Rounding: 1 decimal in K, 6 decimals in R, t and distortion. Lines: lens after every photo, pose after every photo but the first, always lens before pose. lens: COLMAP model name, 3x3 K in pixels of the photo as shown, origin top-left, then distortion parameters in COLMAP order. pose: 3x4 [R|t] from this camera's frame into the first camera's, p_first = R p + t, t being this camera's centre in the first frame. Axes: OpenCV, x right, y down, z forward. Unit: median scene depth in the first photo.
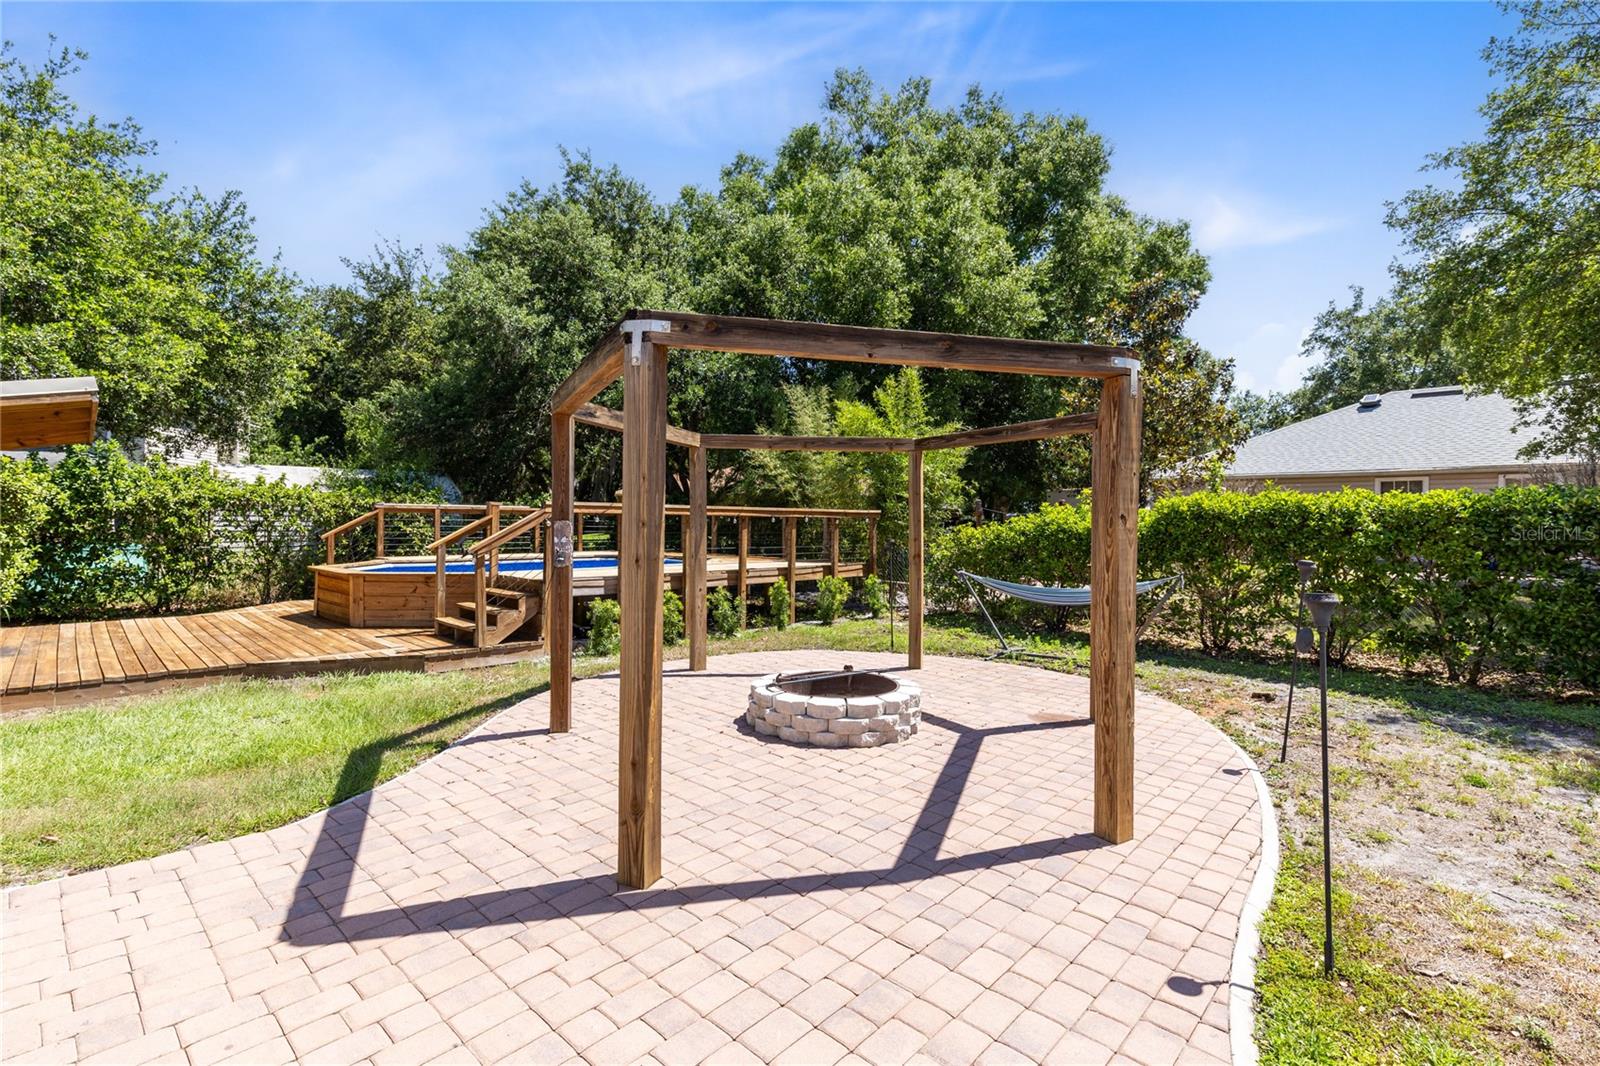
lens RADIAL K [[729.2, 0, 795.0], [0, 729.2, 525.0], [0, 0, 1]] dist [0.009215, -0.001441]
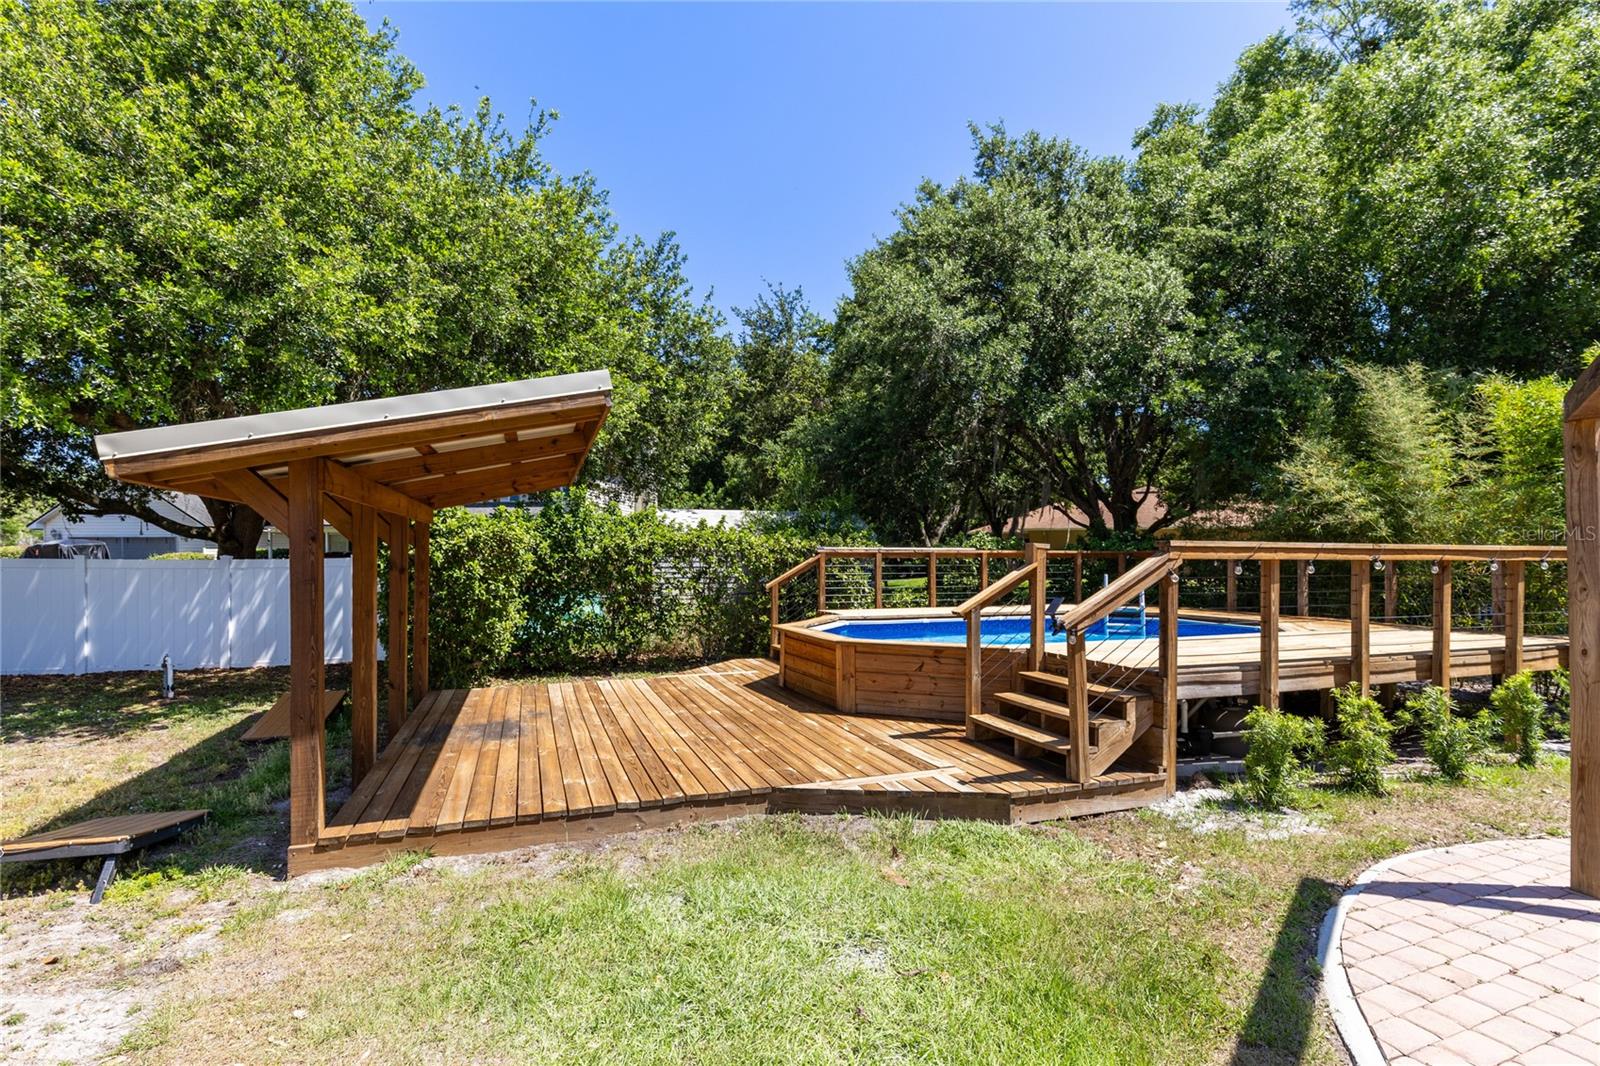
lens RADIAL K [[729.2, 0, 798.3], [0, 729.2, 562.8], [0, 0, 1]] dist [0.009215, -0.001441]
pose [[0.910741, -0.006484, -0.412926, -0.254733], [0.005842, 0.999979, -0.002817, -0.009912], [0.412936, 0.000153, 0.910760, 0.225027]]
